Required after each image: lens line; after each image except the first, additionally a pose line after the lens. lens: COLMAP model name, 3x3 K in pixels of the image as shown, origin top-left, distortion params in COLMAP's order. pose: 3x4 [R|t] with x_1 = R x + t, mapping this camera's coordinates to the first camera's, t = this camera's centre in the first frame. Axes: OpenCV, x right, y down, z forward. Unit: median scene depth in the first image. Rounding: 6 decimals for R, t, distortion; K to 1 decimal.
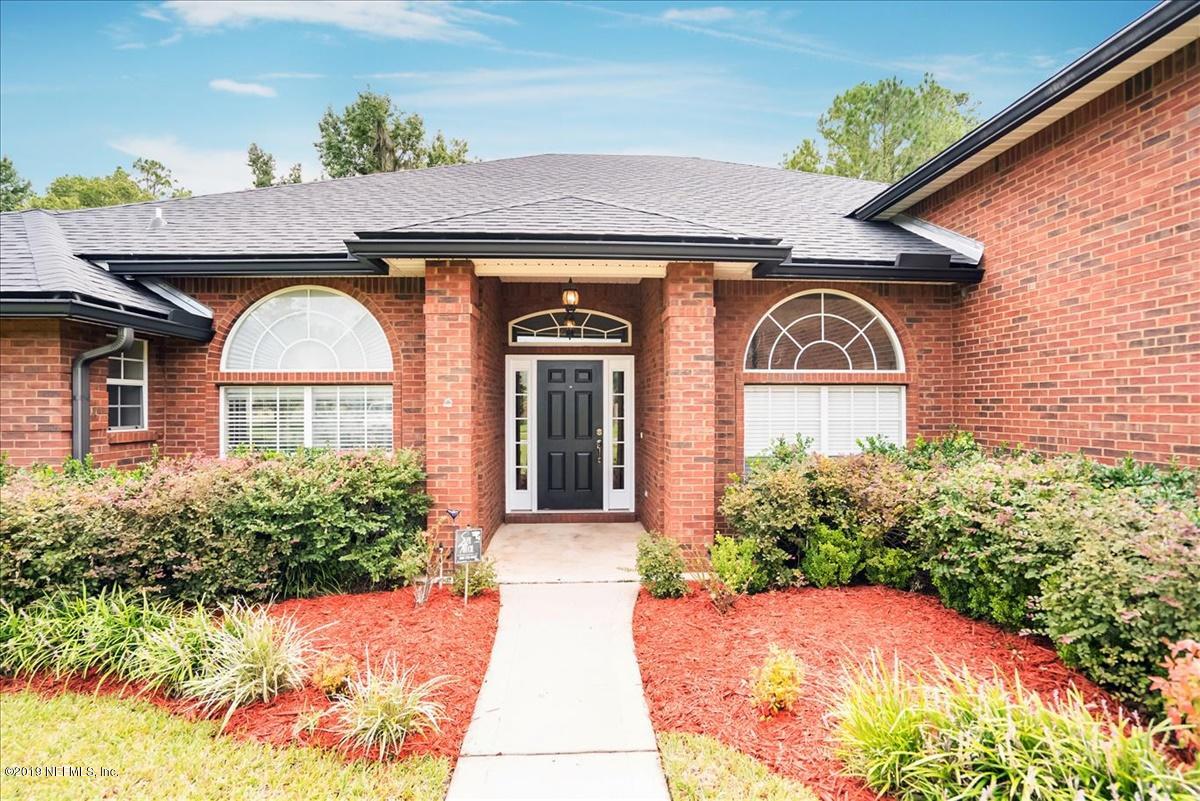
lens RADIAL K [[587.1, 0, 596.3], [0, 587.1, 400.7], [0, 0, 1]] dist [-0.052412, 0.015101]
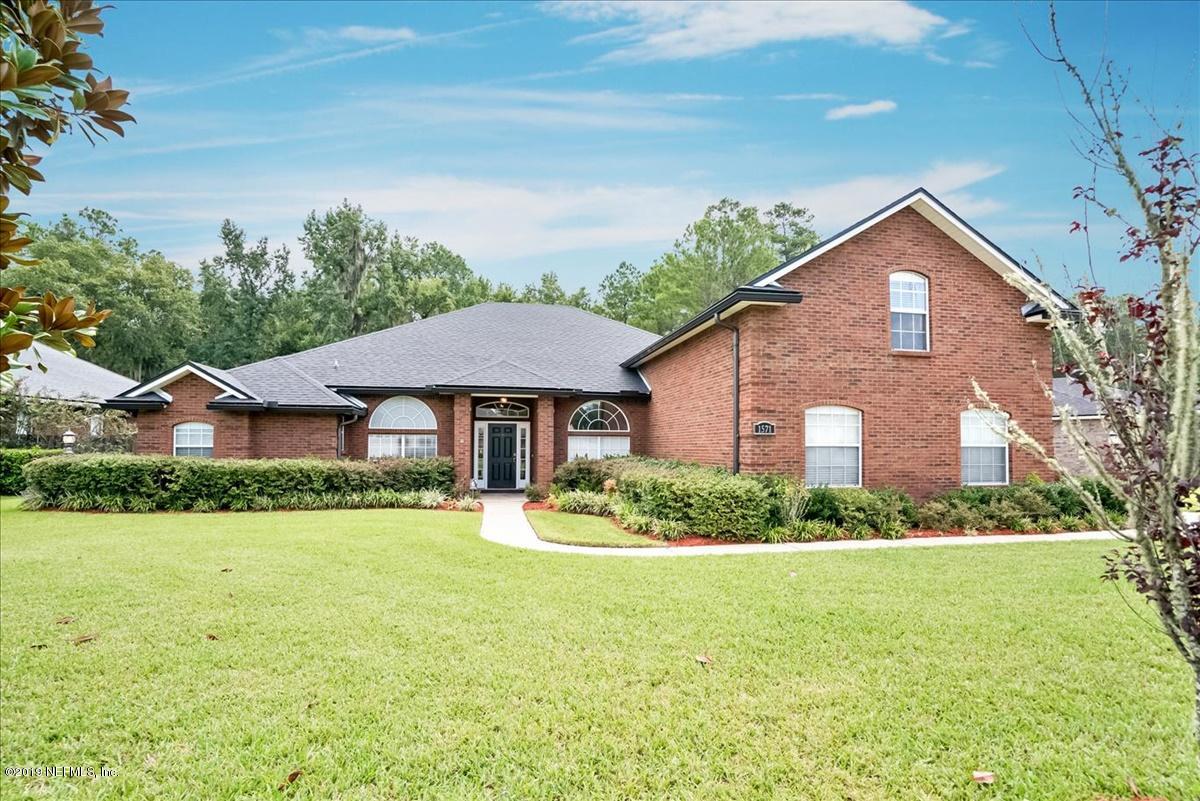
lens RADIAL K [[587.1, 0, 602.7], [0, 587.1, 411.4], [0, 0, 1]] dist [-0.052412, 0.015101]
pose [[0.989531, 0.015944, 0.143436, 0.017489], [-0.008408, 0.998559, -0.052994, 0.003989], [-0.144074, 0.051234, 0.988240, -1.668694]]
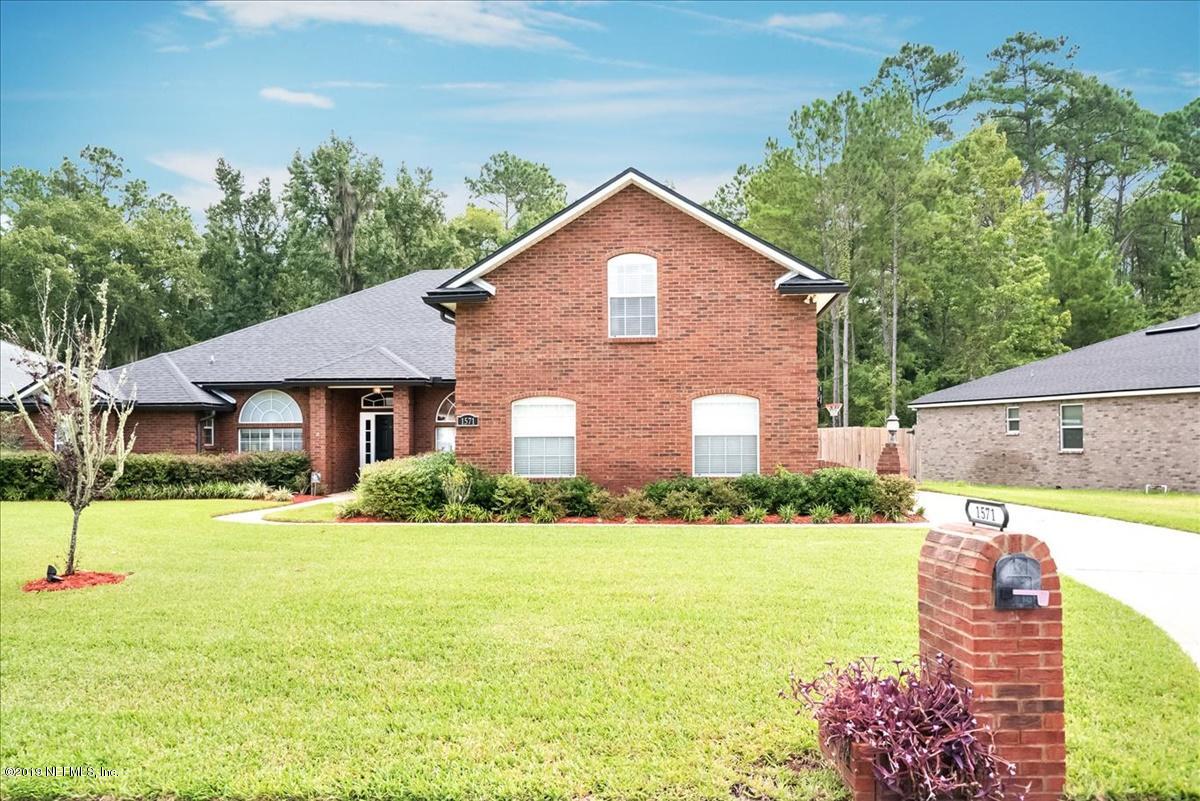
lens RADIAL K [[945.7, 0, 592.9], [0, 945.7, 405.8], [0, 0, 1]] dist [0.009858, 0.009763]
pose [[0.988815, -0.009638, -0.148838, 1.479562], [0.005854, 0.999649, -0.025843, -0.007959], [0.149035, 0.024682, 0.988524, -2.827725]]
